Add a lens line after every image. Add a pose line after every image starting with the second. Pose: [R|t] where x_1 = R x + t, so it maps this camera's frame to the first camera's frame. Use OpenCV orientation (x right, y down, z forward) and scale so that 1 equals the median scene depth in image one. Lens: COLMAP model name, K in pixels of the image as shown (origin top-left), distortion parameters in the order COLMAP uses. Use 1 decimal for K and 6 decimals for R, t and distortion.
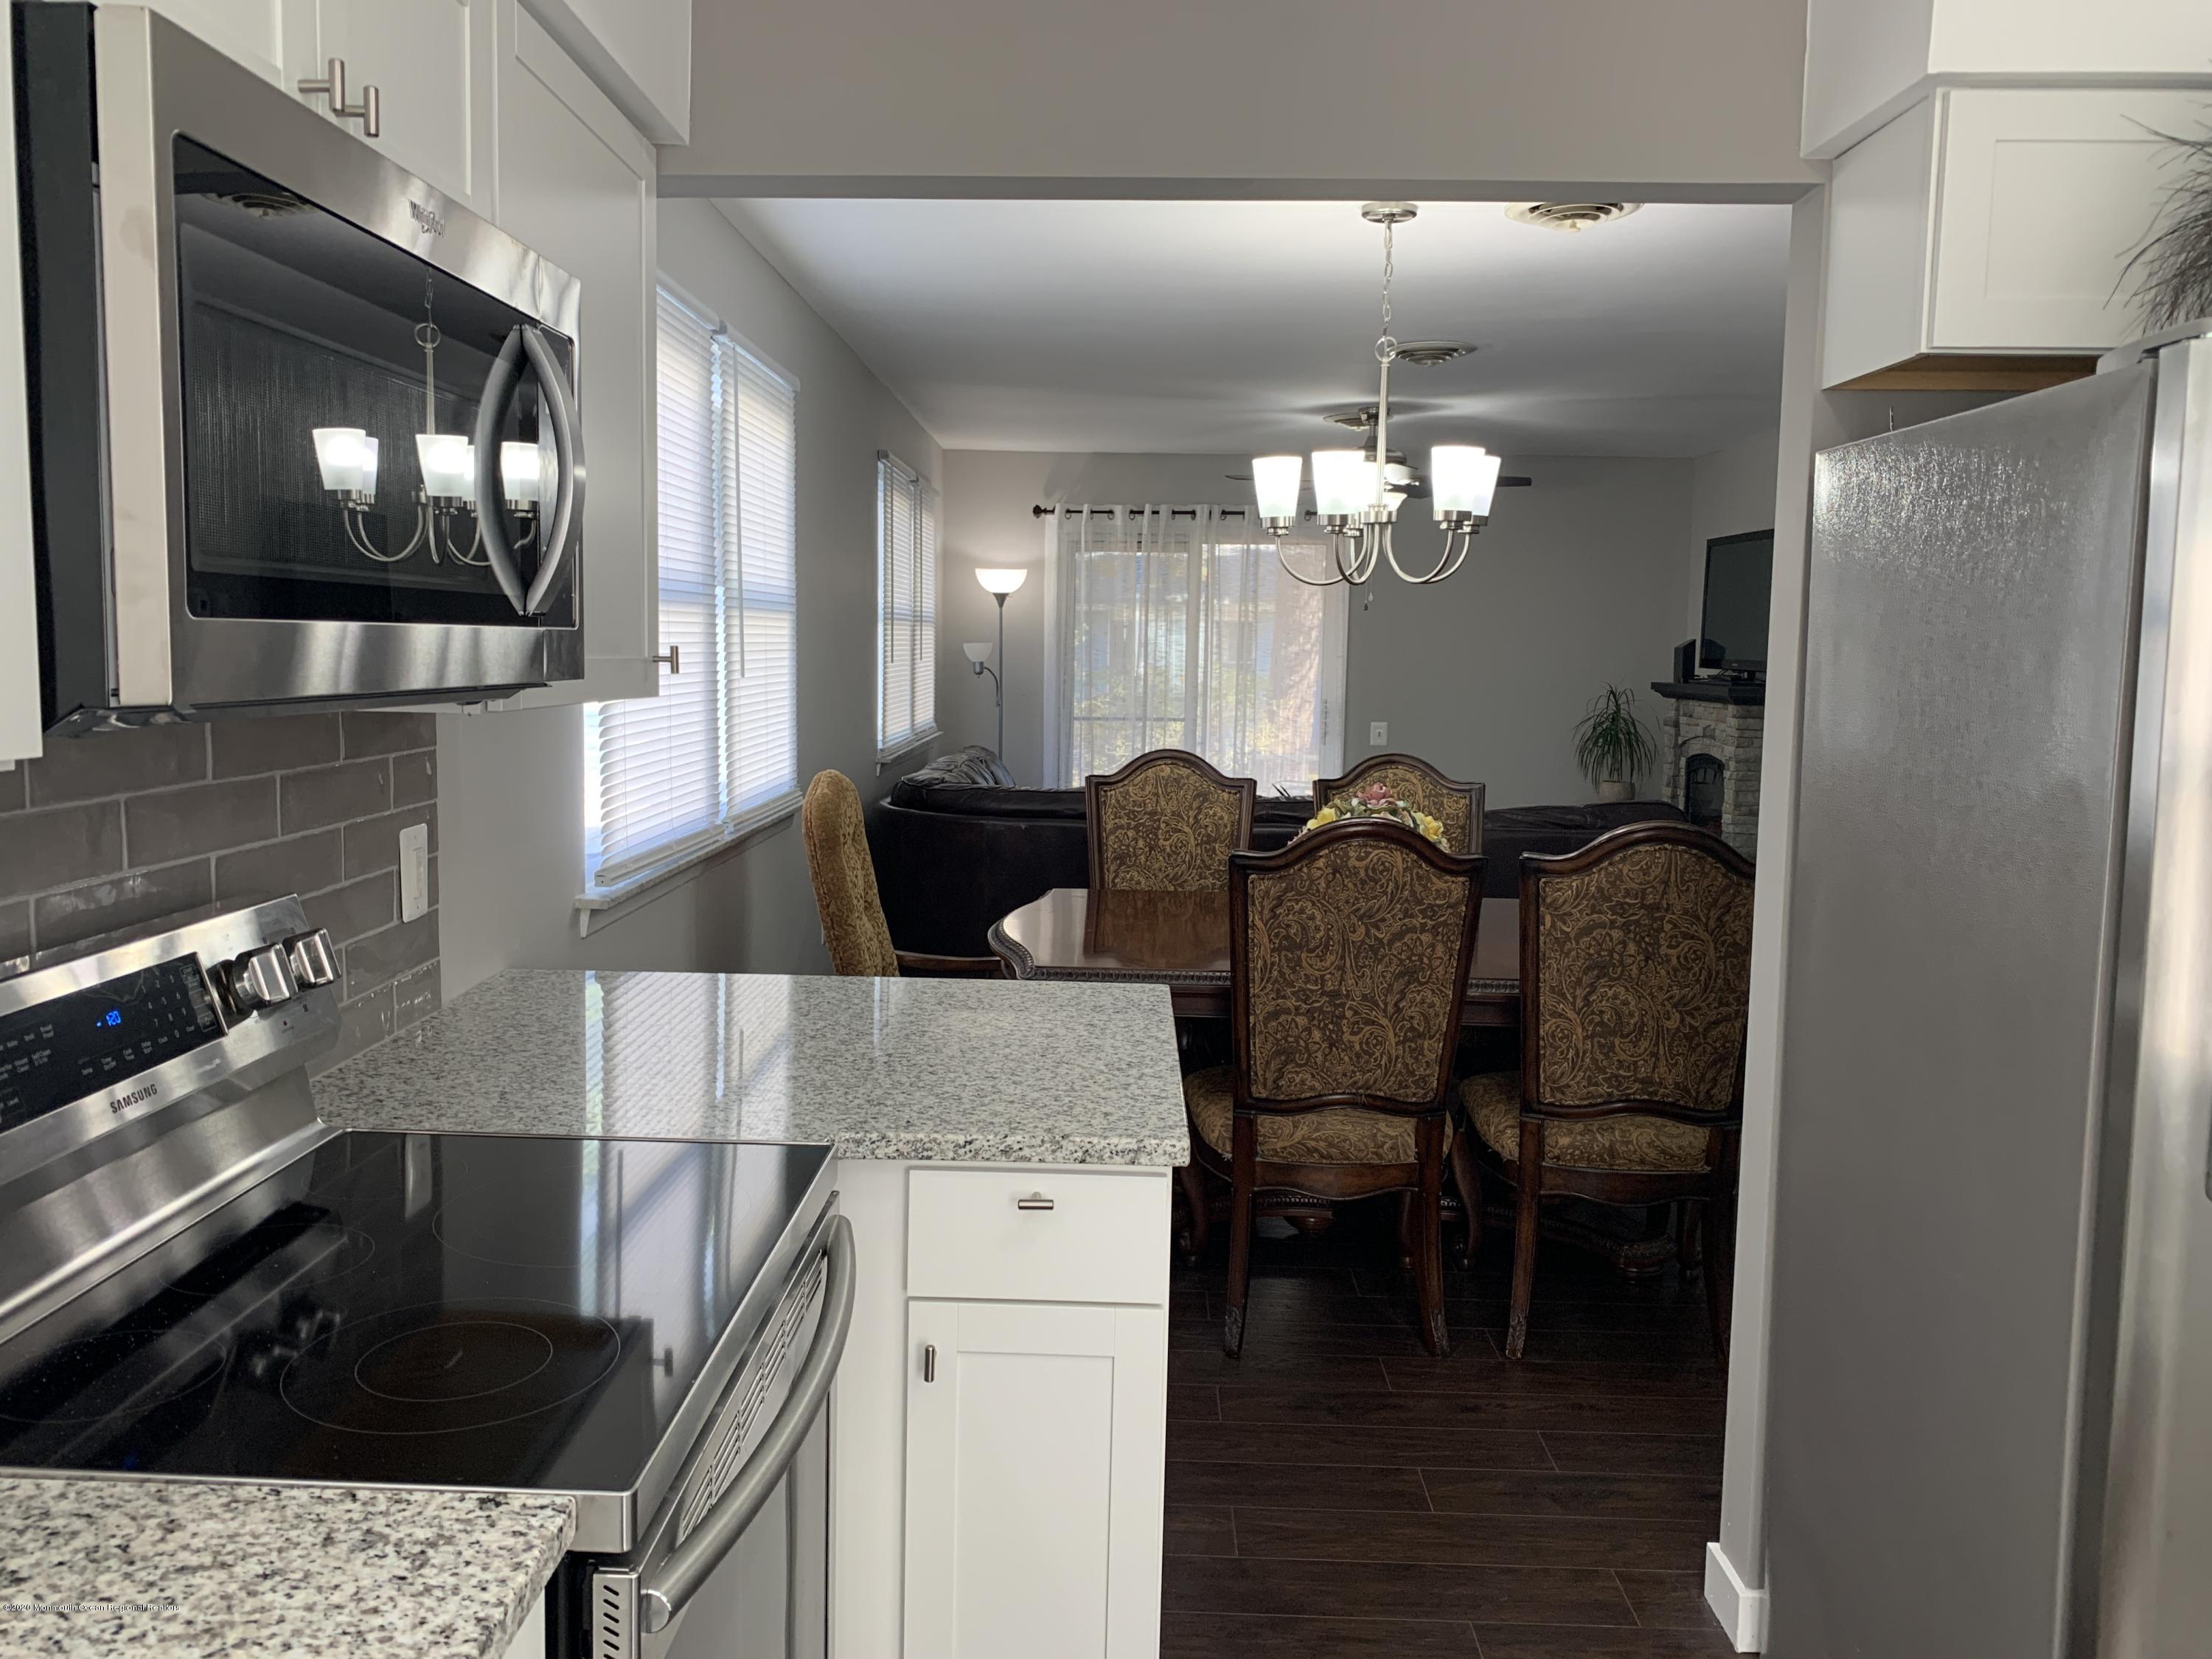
lens RADIAL K [[1690.1, 0, 1106.0], [0, 1690.1, 829.5], [0, 0, 1]] dist [0.141556, -0.117304]
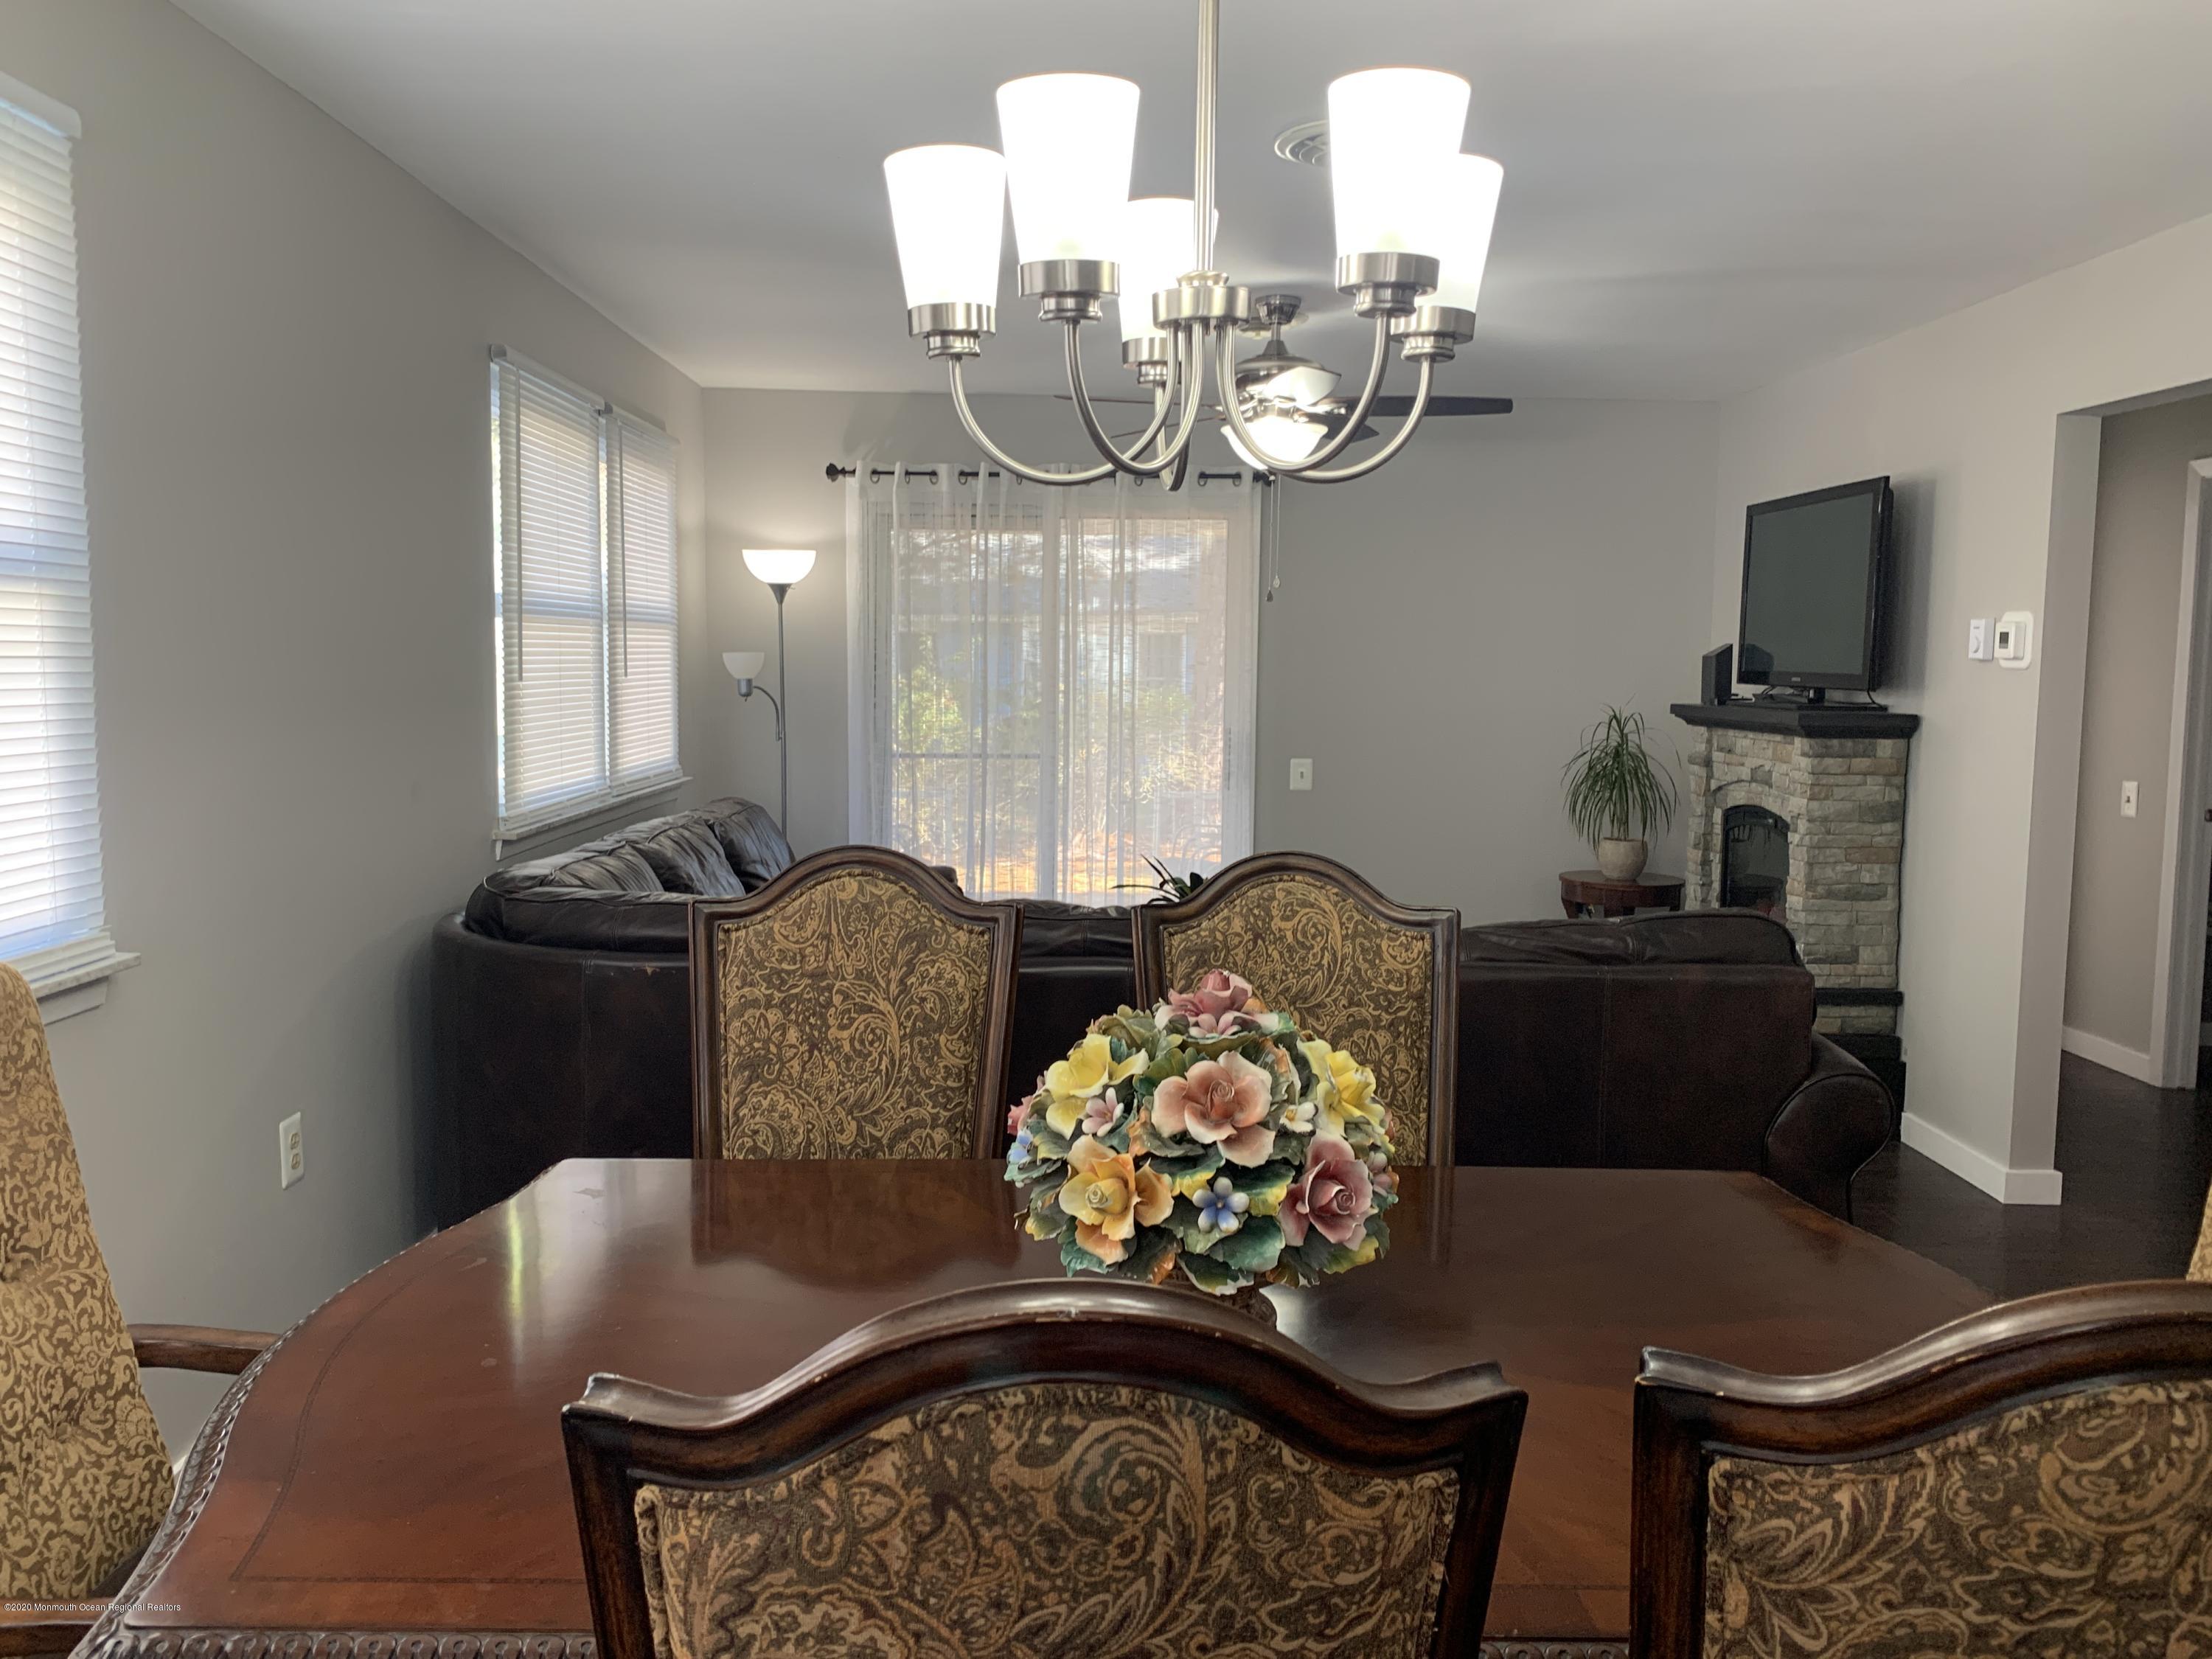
lens RADIAL K [[1690.1, 0, 1106.0], [0, 1690.1, 829.5], [0, 0, 1]] dist [0.141556, -0.117304]
pose [[0.999574, -0.007231, 0.028274, 0.065949], [0.007487, 0.999932, -0.008950, -0.031687], [-0.028208, 0.009158, 0.999560, 0.318053]]
